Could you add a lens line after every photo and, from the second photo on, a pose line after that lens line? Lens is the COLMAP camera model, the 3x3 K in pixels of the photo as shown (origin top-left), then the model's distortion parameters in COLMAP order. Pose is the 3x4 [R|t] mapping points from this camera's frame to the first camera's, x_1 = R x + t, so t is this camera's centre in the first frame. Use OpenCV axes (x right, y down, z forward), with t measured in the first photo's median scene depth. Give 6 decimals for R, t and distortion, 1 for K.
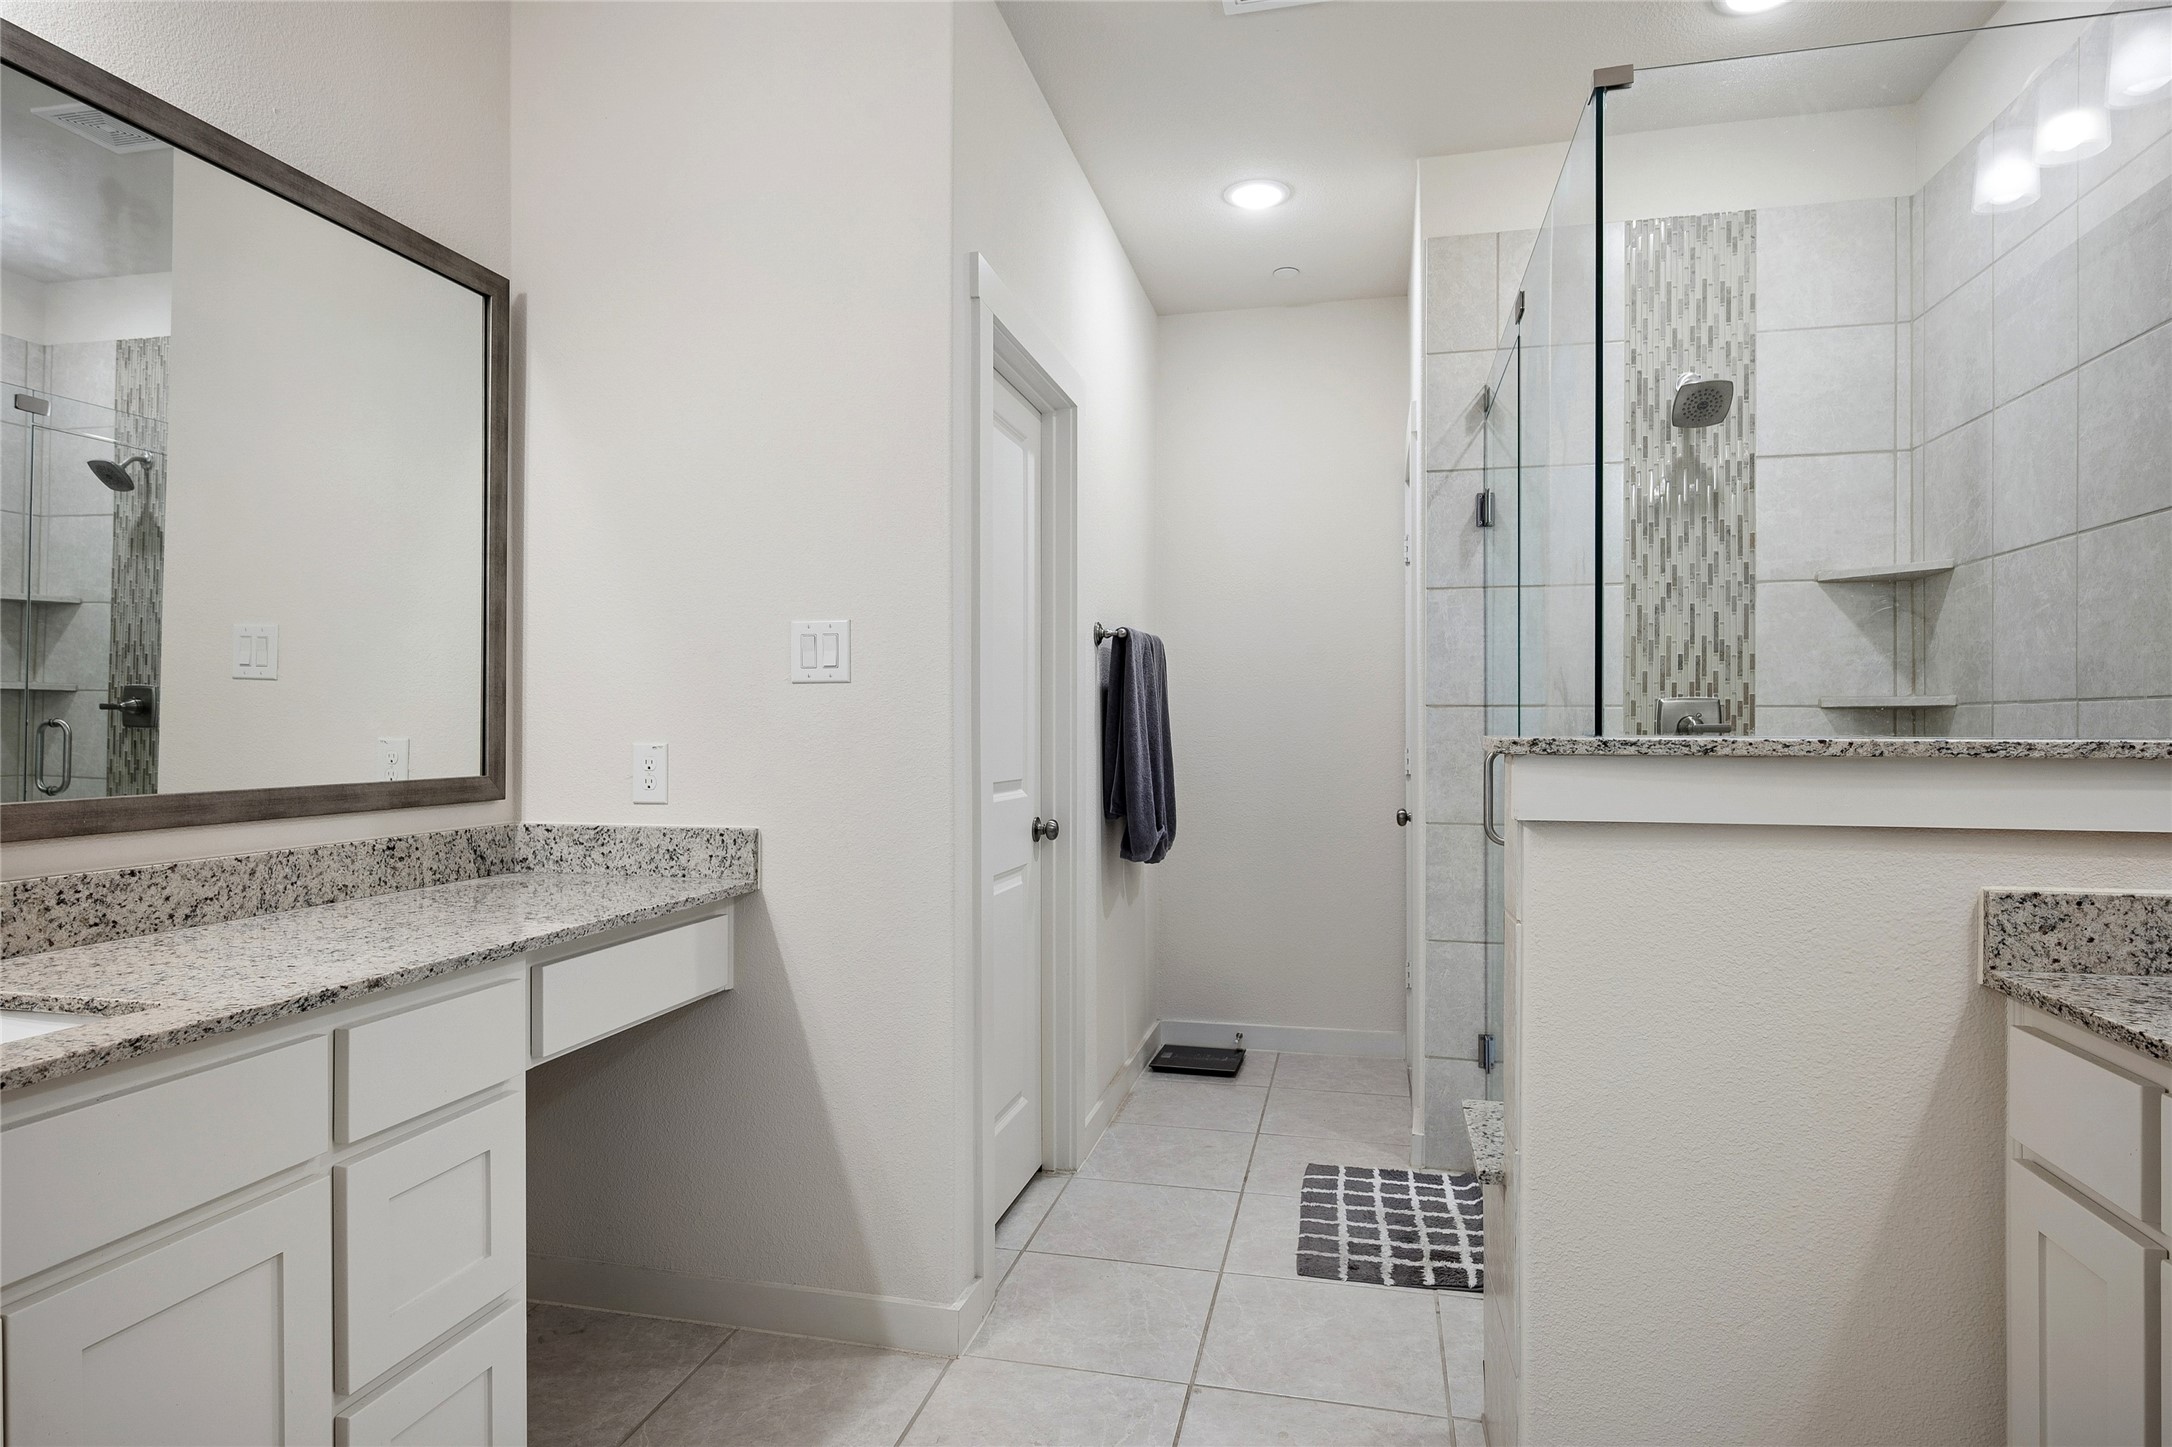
lens RADIAL K [[1194.2, 0, 1087.4], [0, 1194.2, 751.8], [0, 0, 1]] dist [-0.000118, -0.000165]
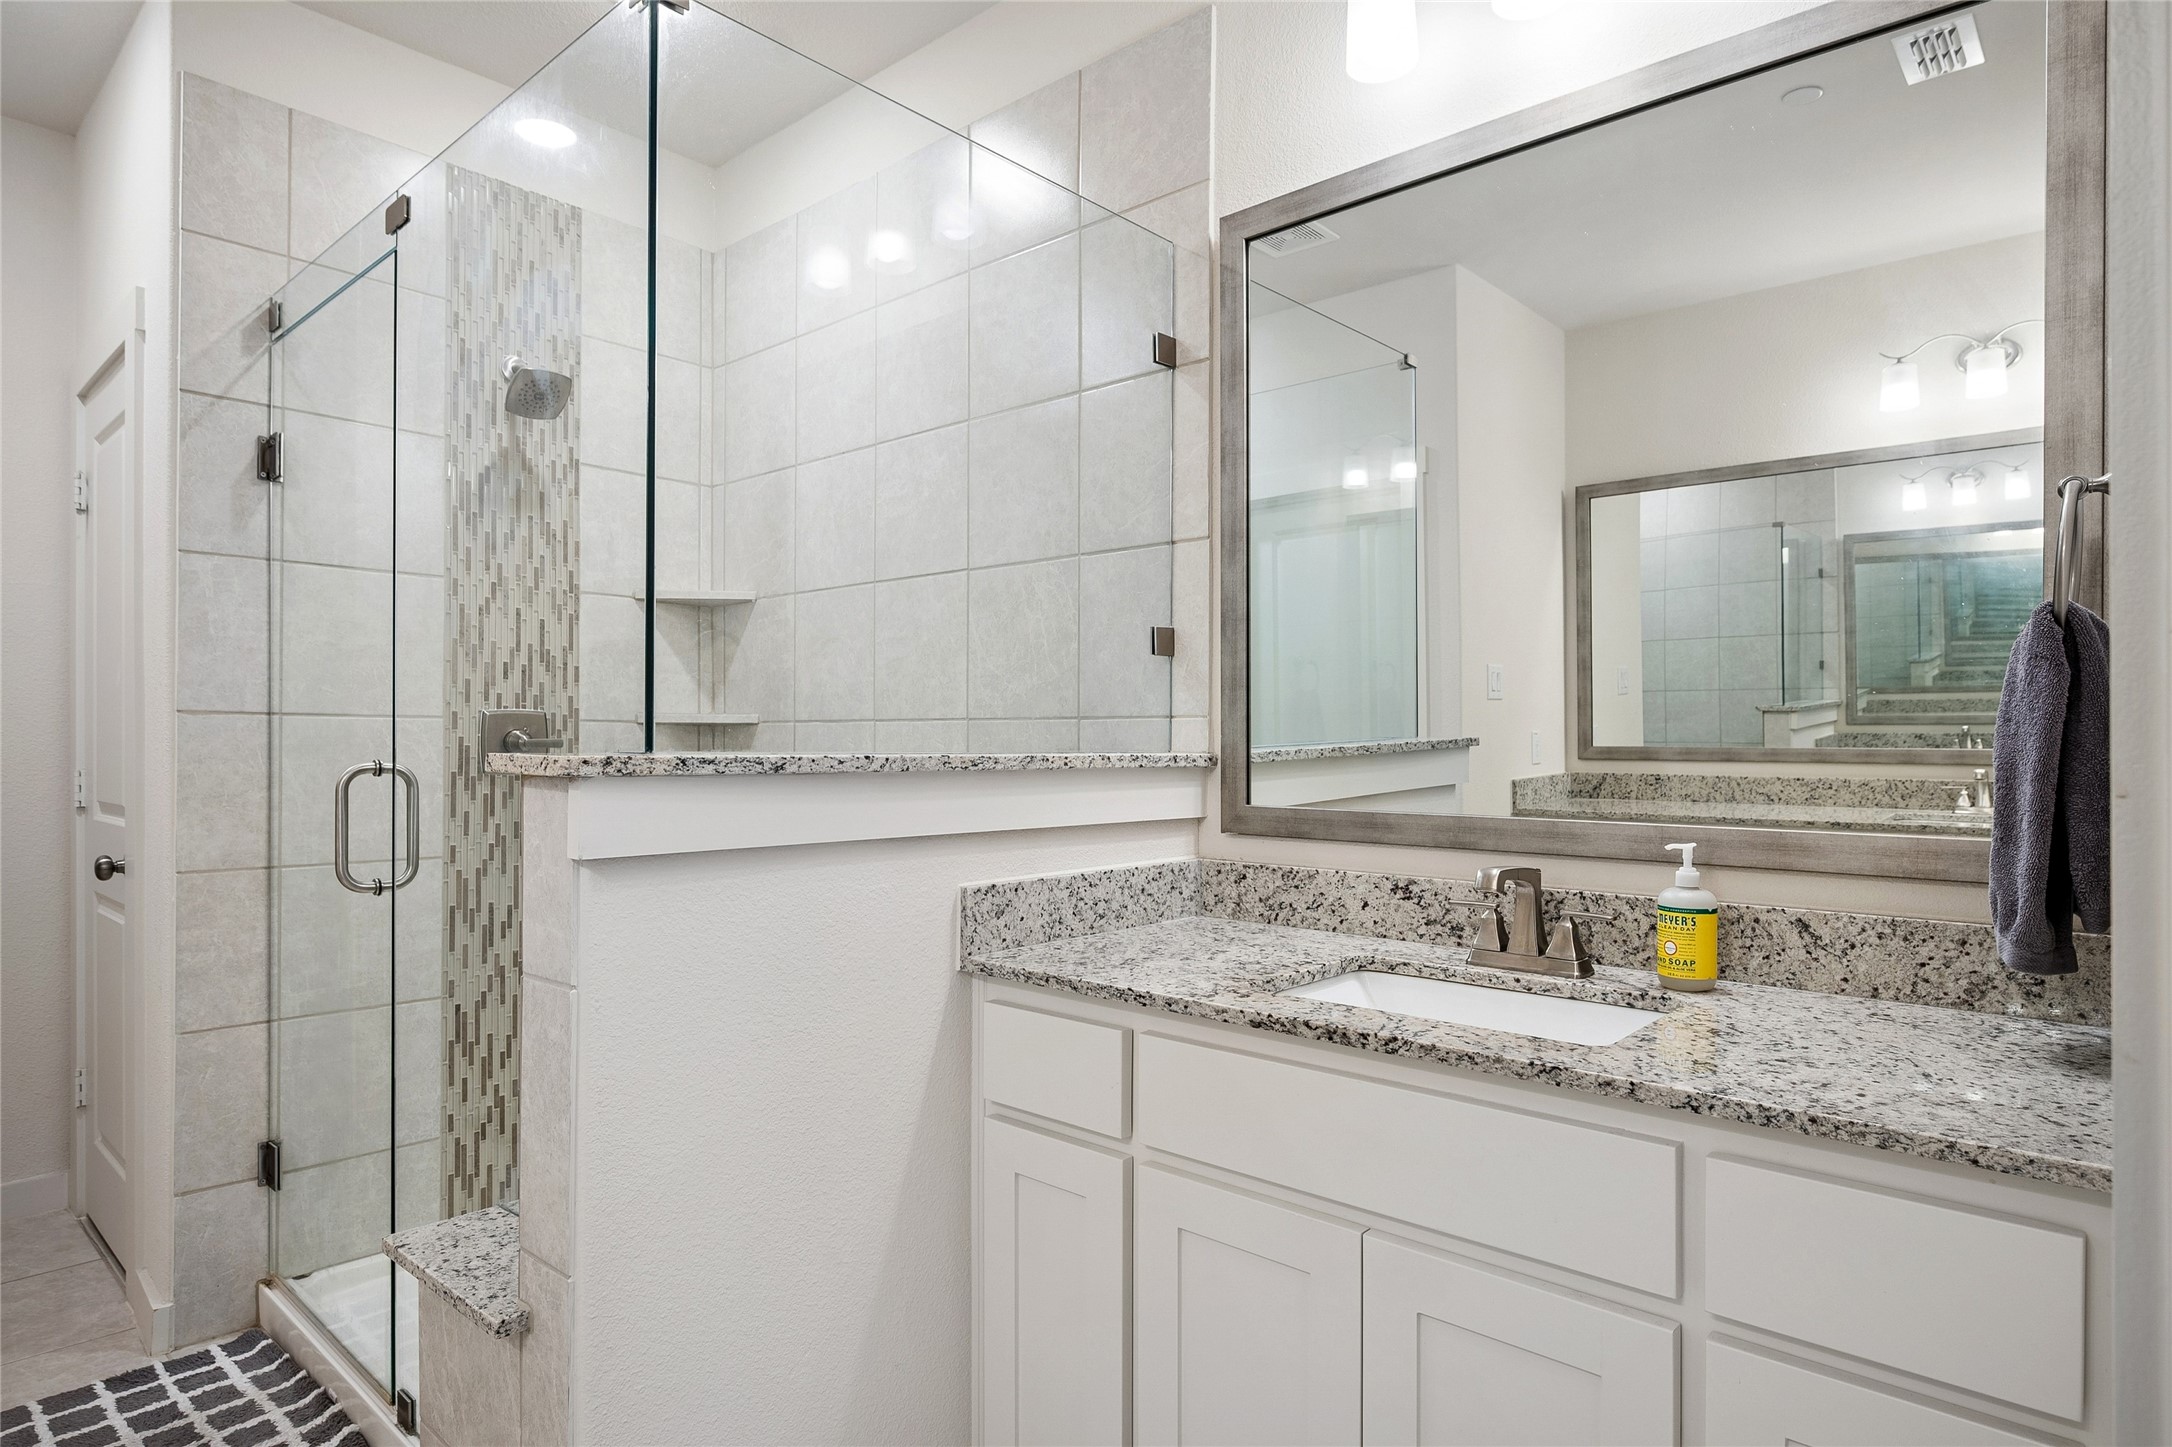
lens RADIAL K [[1194.2, 0, 1087.4], [0, 1194.2, 751.8], [0, 0, 1]] dist [-0.000118, -0.000165]
pose [[0.476897, -0.004522, 0.878948, -0.096062], [0.014912, 0.999884, -0.002947, -0.003839], [-0.878833, 0.014512, 0.476909, 0.178226]]
